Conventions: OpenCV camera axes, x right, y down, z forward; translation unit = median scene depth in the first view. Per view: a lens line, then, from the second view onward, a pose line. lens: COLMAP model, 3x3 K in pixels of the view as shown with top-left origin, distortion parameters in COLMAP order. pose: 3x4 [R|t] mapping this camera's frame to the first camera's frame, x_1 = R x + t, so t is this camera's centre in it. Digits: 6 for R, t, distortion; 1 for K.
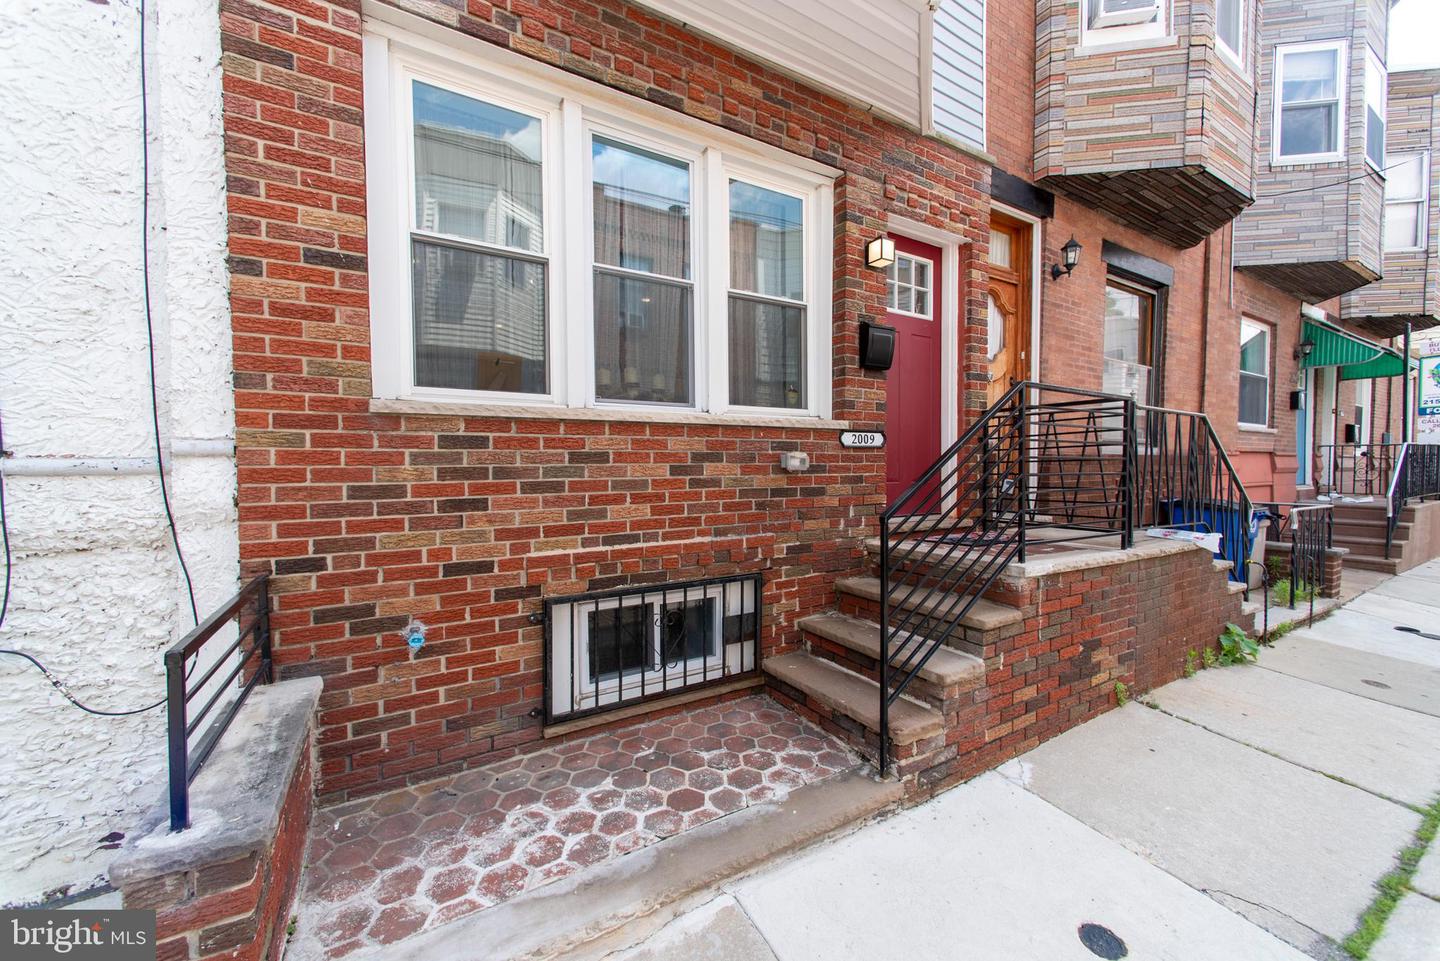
lens RADIAL K [[566.6, 0, 720.7], [0, 566.6, 479.6], [0, 0, 1]] dist [0.004113, 0.001294]
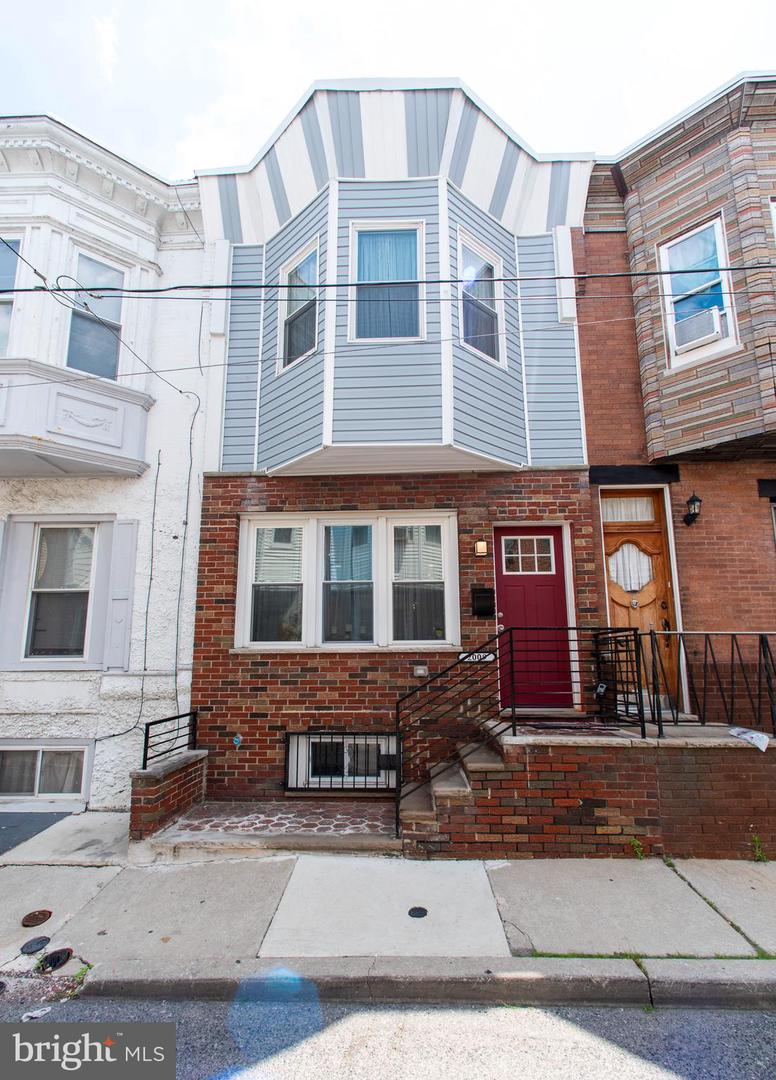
lens RADIAL K [[532.2, 0, 405.3], [0, 532.2, 564.3], [0, 0, 1]] dist [-0.003216, 0.001061]
pose [[0.829239, -0.097124, -0.550390, 1.255397], [-0.013077, 0.981143, -0.192839, -0.045390], [0.558741, 0.167107, 0.812332, -0.565394]]
